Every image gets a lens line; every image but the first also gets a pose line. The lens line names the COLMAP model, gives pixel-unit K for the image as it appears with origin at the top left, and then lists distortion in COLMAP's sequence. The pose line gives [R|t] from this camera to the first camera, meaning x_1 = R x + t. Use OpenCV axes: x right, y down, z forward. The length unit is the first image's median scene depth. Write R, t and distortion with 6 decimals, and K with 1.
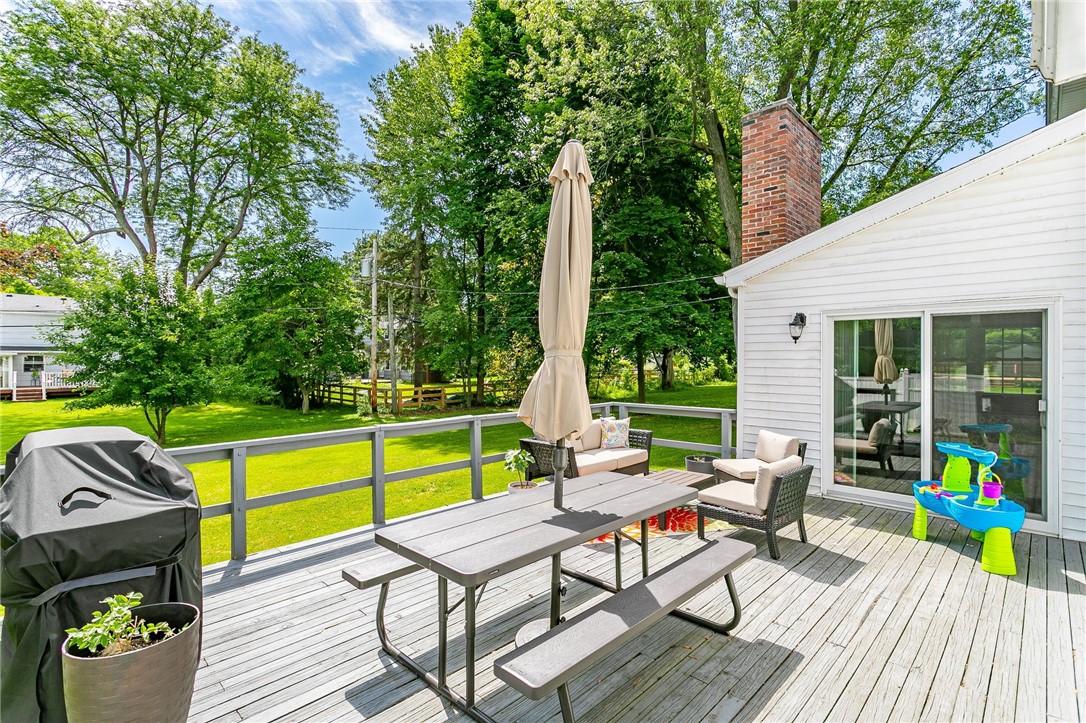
lens RADIAL K [[512.5, 0, 537.8], [0, 512.5, 357.7], [0, 0, 1]] dist [0.001432, 0.001235]
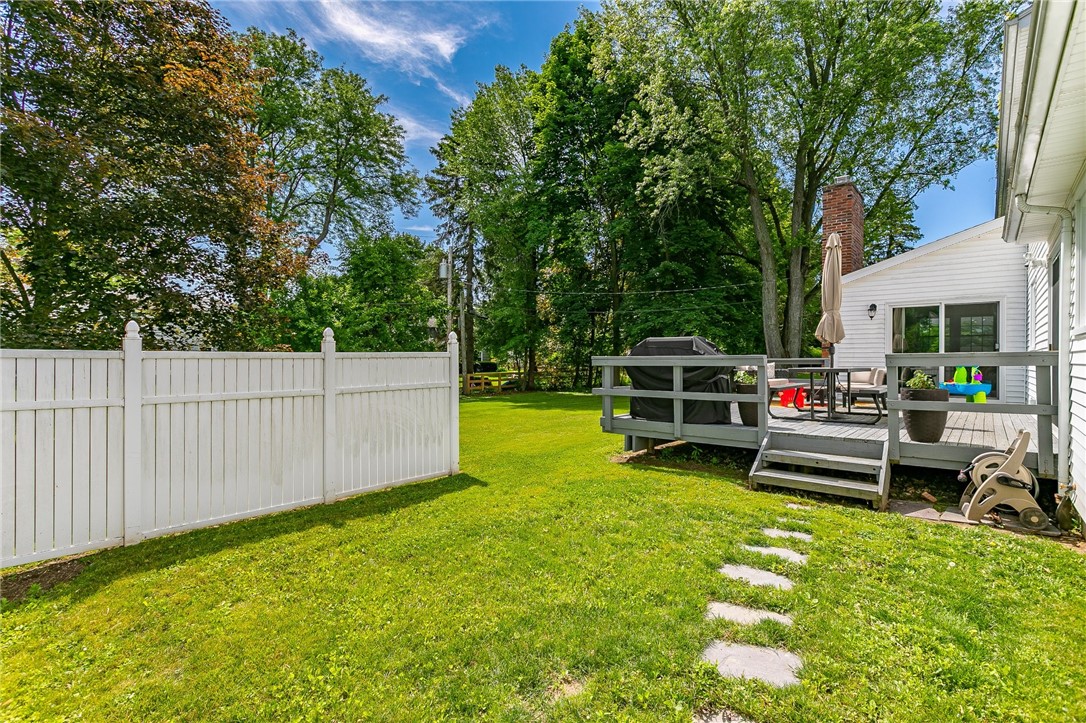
lens RADIAL K [[514.1, 0, 543.0], [0, 514.1, 361.5], [0, 0, 1]] dist [0.017062, 0.000667]
pose [[0.996944, 0.002861, 0.078064, -0.372819], [-0.003065, 0.999992, 0.002500, 0.054183], [-0.078056, -0.002732, 0.996945, -0.352952]]
